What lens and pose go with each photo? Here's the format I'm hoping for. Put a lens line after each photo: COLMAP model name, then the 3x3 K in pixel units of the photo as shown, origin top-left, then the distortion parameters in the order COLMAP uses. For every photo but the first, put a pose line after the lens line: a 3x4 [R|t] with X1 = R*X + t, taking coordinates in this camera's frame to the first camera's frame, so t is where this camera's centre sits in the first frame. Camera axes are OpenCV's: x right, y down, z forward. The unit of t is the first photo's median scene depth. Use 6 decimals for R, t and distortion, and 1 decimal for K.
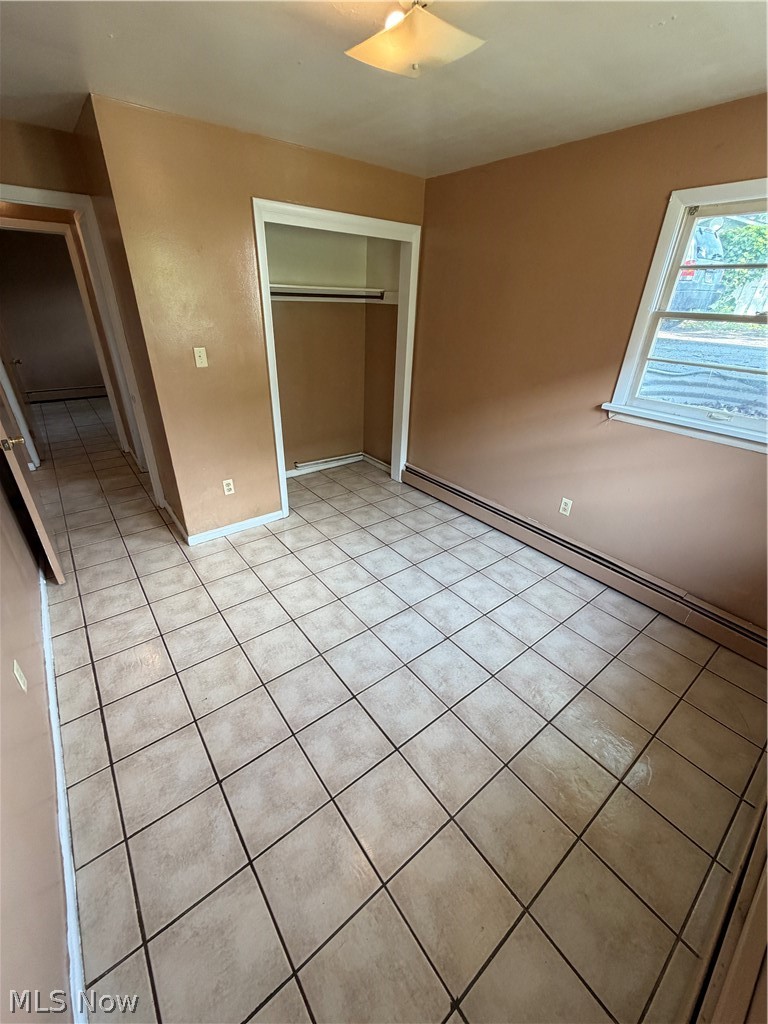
lens RADIAL K [[406.8, 0, 384.0], [0, 406.8, 512.0], [0, 0, 1]] dist [-0.001105, 0.000369]
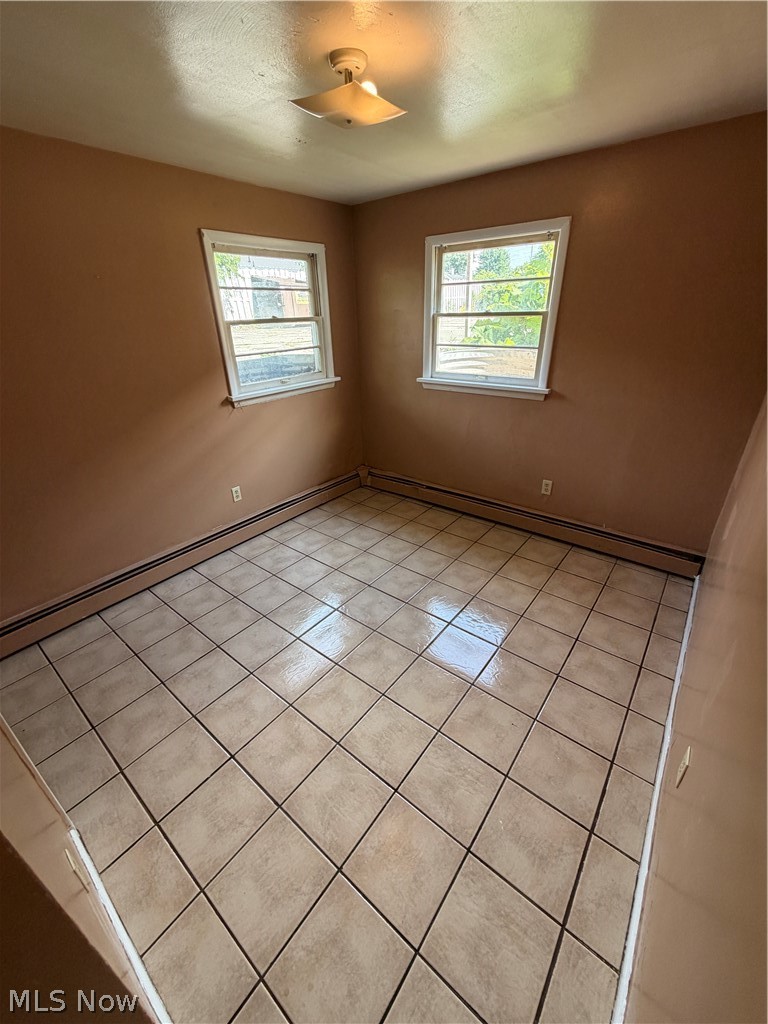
lens RADIAL K [[406.8, 0, 384.0], [0, 406.8, 512.0], [0, 0, 1]] dist [-0.001105, 0.000369]
pose [[-0.235319, -0.452228, 0.860299, -0.697571], [0.470422, 0.721569, 0.507978, -0.388972], [-0.850487, 0.524241, 0.042939, 0.686309]]
